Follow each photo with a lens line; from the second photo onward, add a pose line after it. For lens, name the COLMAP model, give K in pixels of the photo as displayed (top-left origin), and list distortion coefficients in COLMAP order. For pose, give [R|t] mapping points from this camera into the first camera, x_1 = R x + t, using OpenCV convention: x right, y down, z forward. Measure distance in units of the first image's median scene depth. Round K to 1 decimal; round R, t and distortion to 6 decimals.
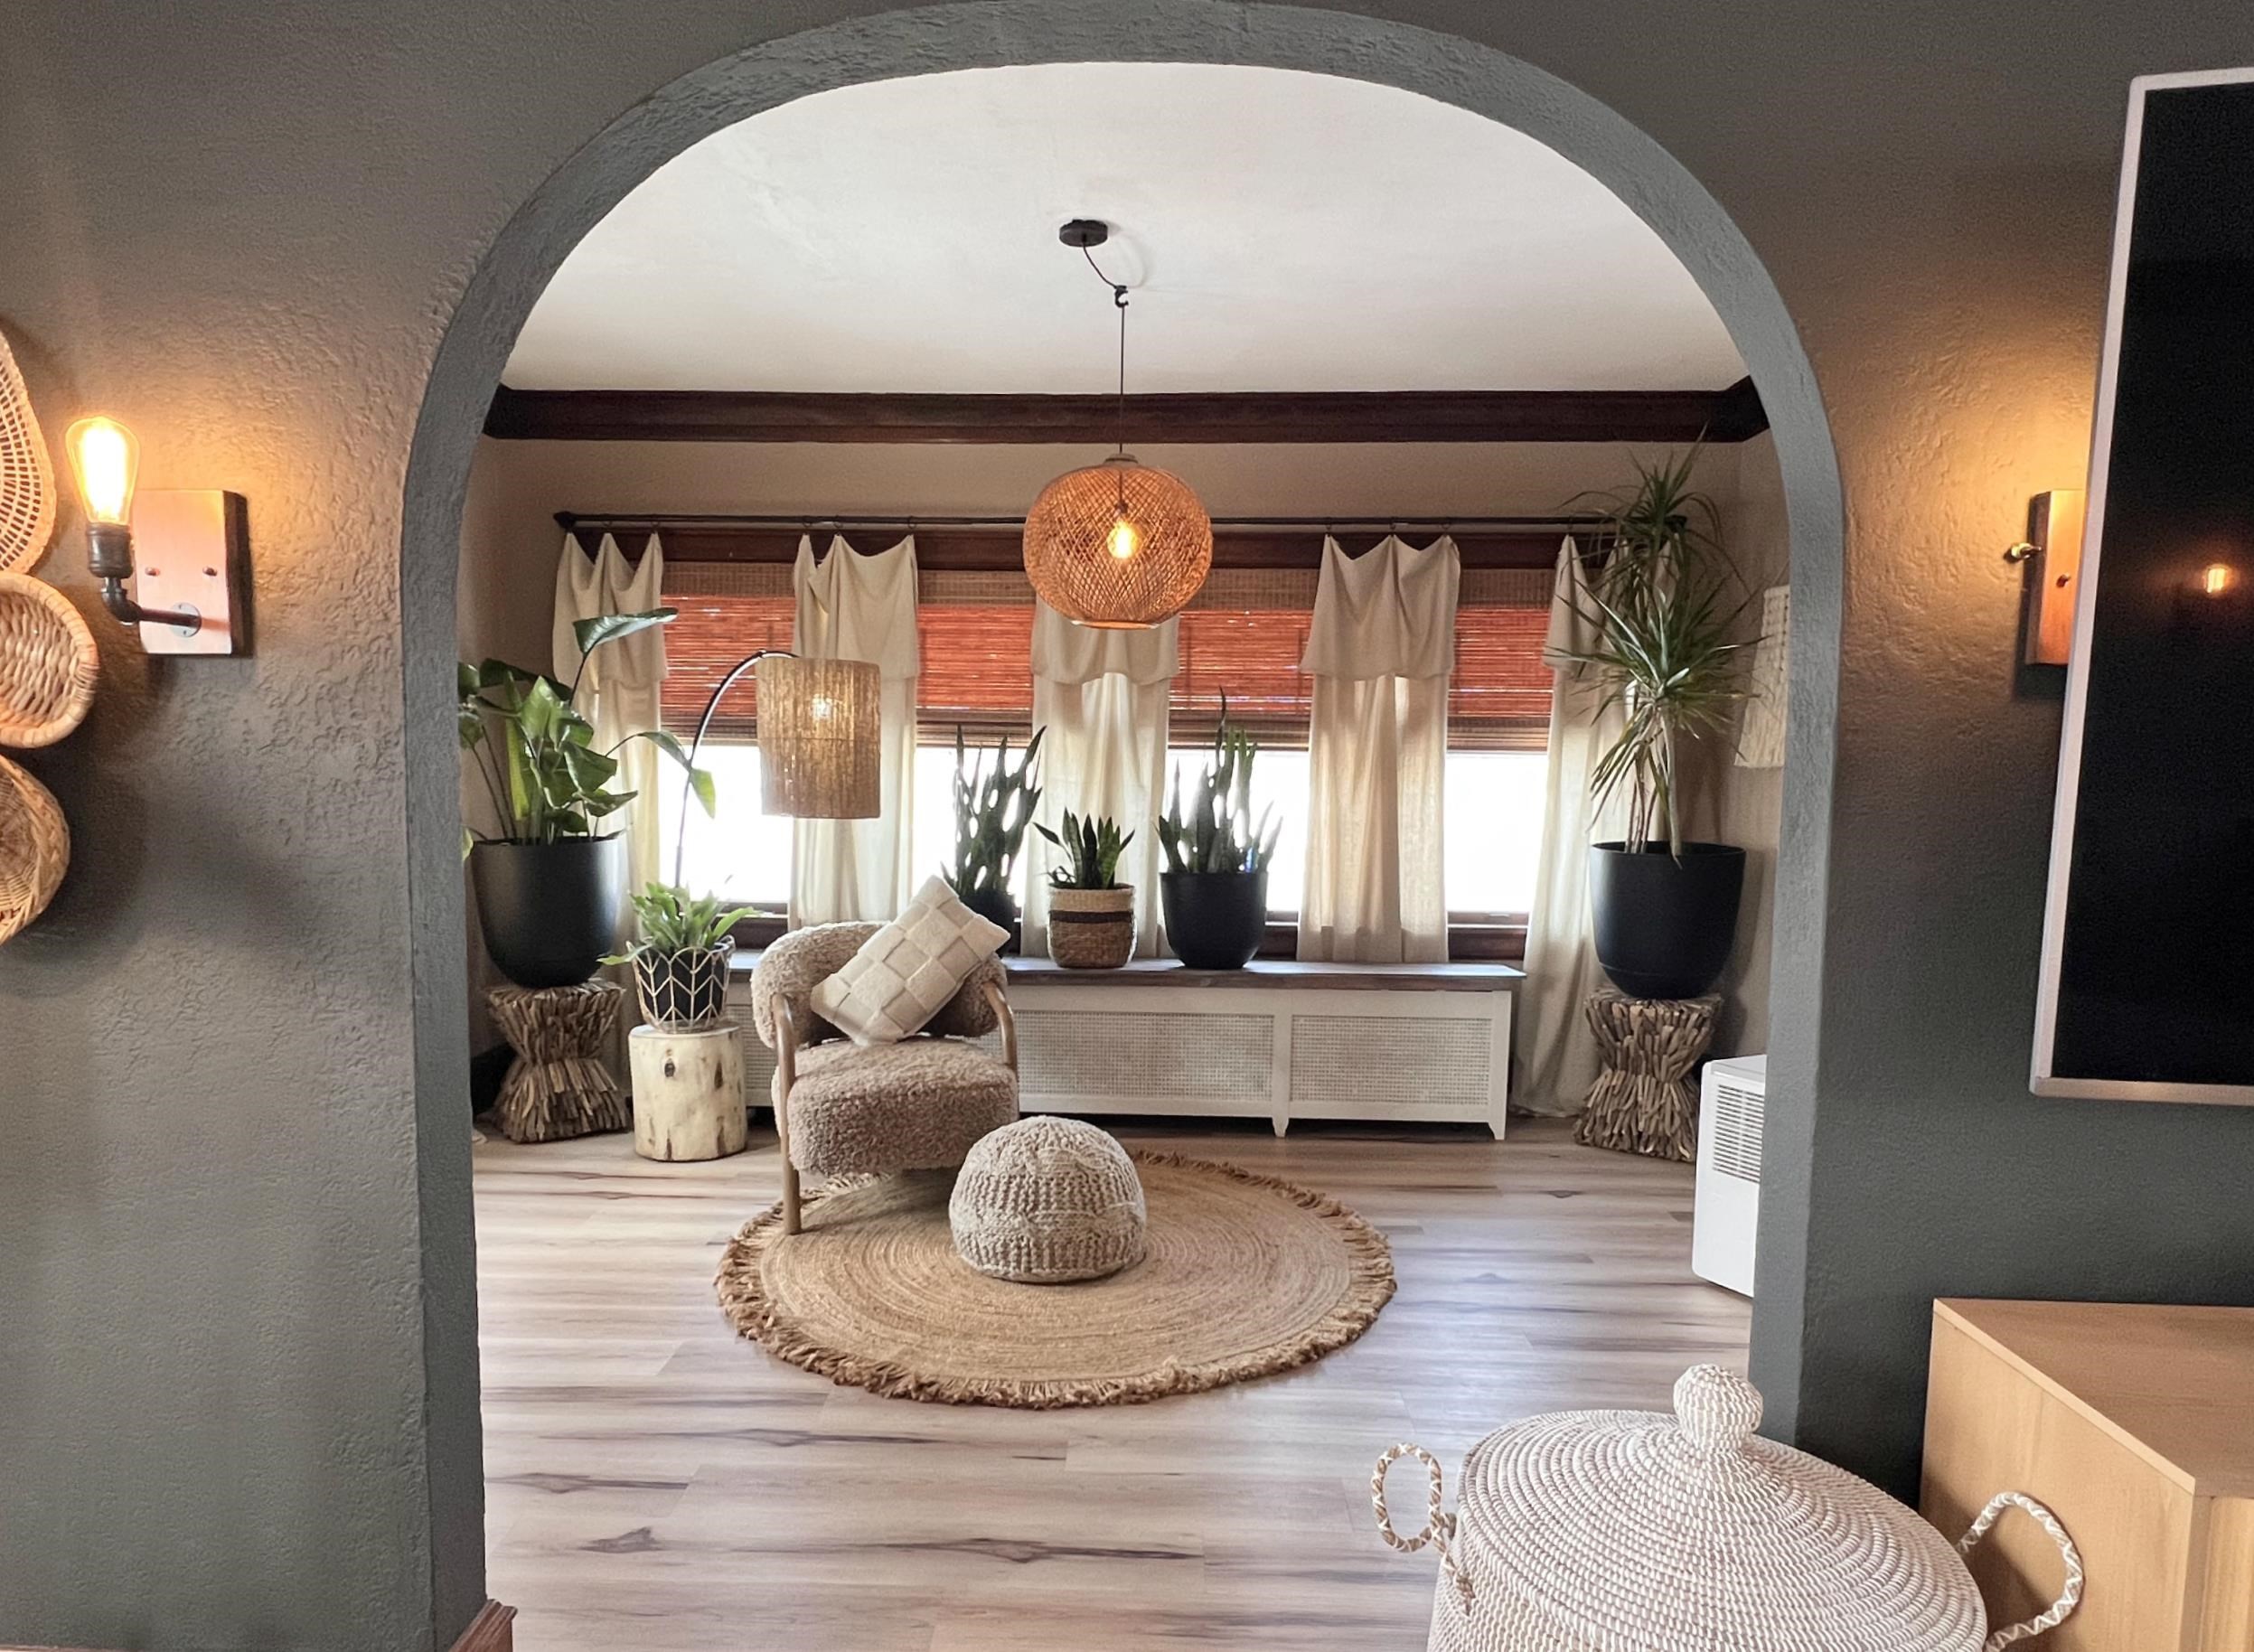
lens RADIAL K [[1364.0, 0, 1099.1], [0, 1364.0, 887.6], [0, 0, 1]] dist [0.017104, -0.000349]
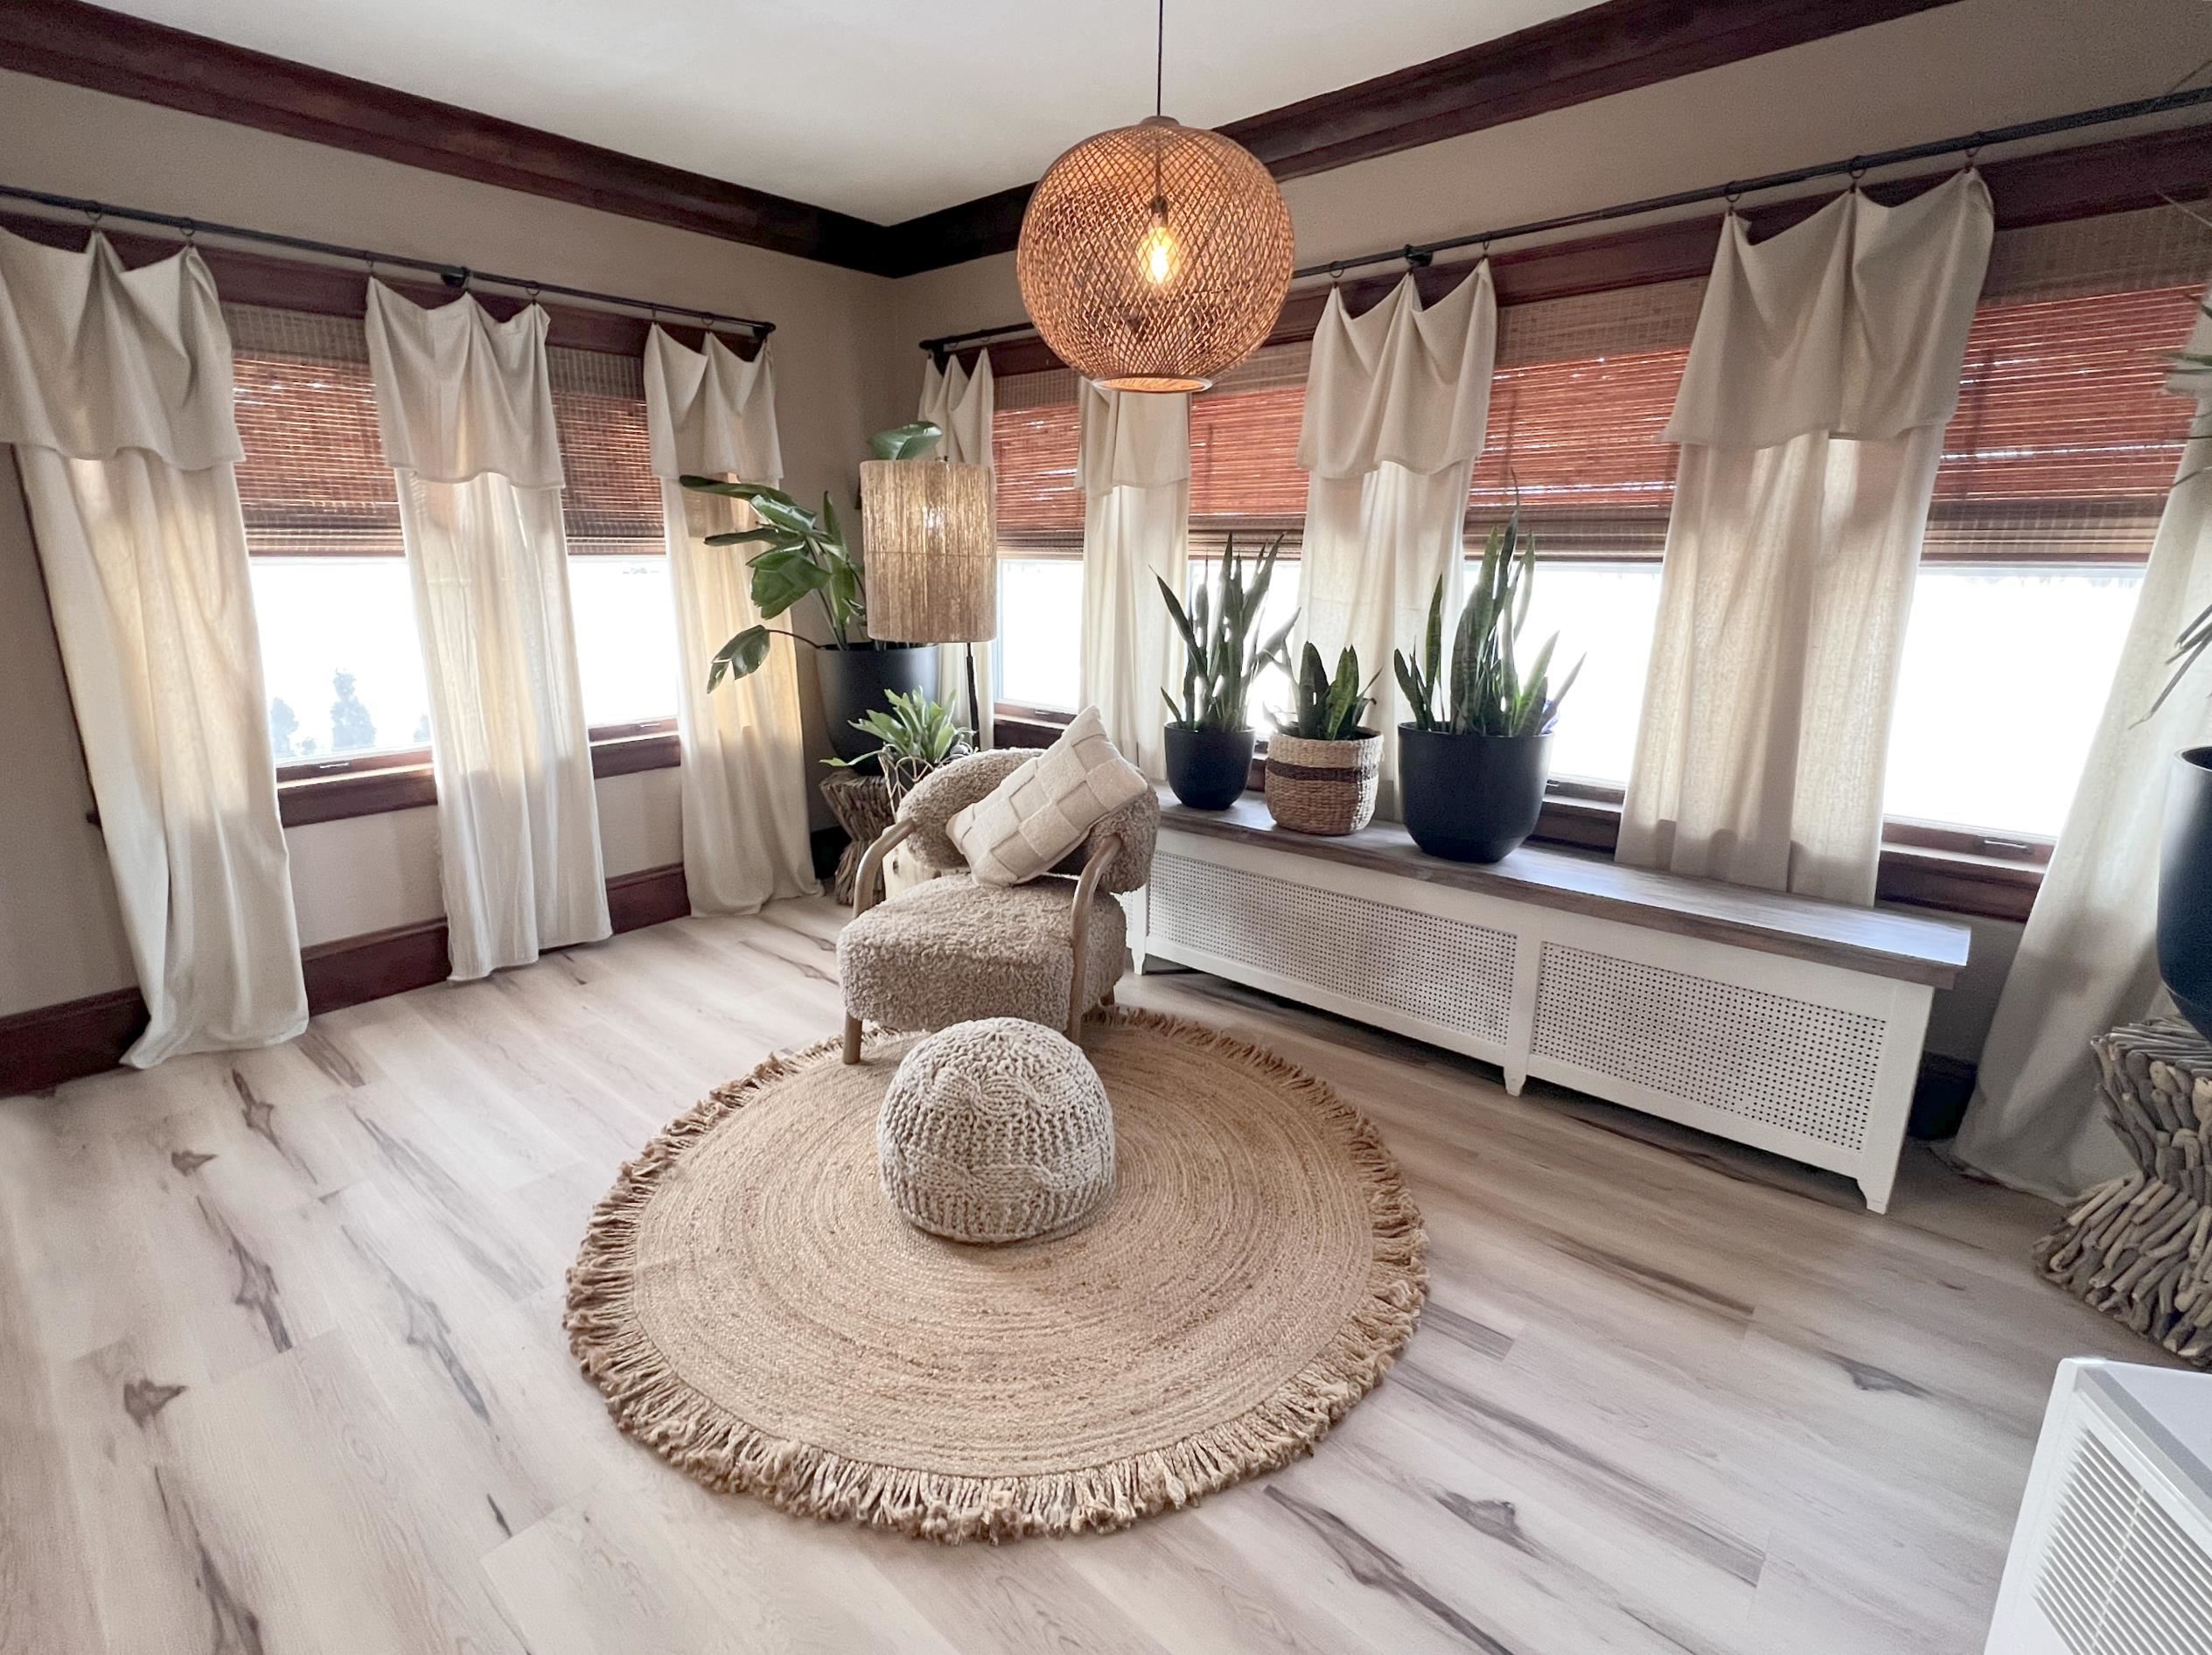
lens RADIAL K [[1046.1, 0, 1080.8], [0, 1046.1, 802.2], [0, 0, 1]] dist [0.001405, 0.000583]
pose [[0.775310, 0.138327, -0.616247, 0.277119], [-0.058731, 0.987284, 0.147722, -0.044106], [0.628845, -0.078338, 0.773575, 0.423044]]
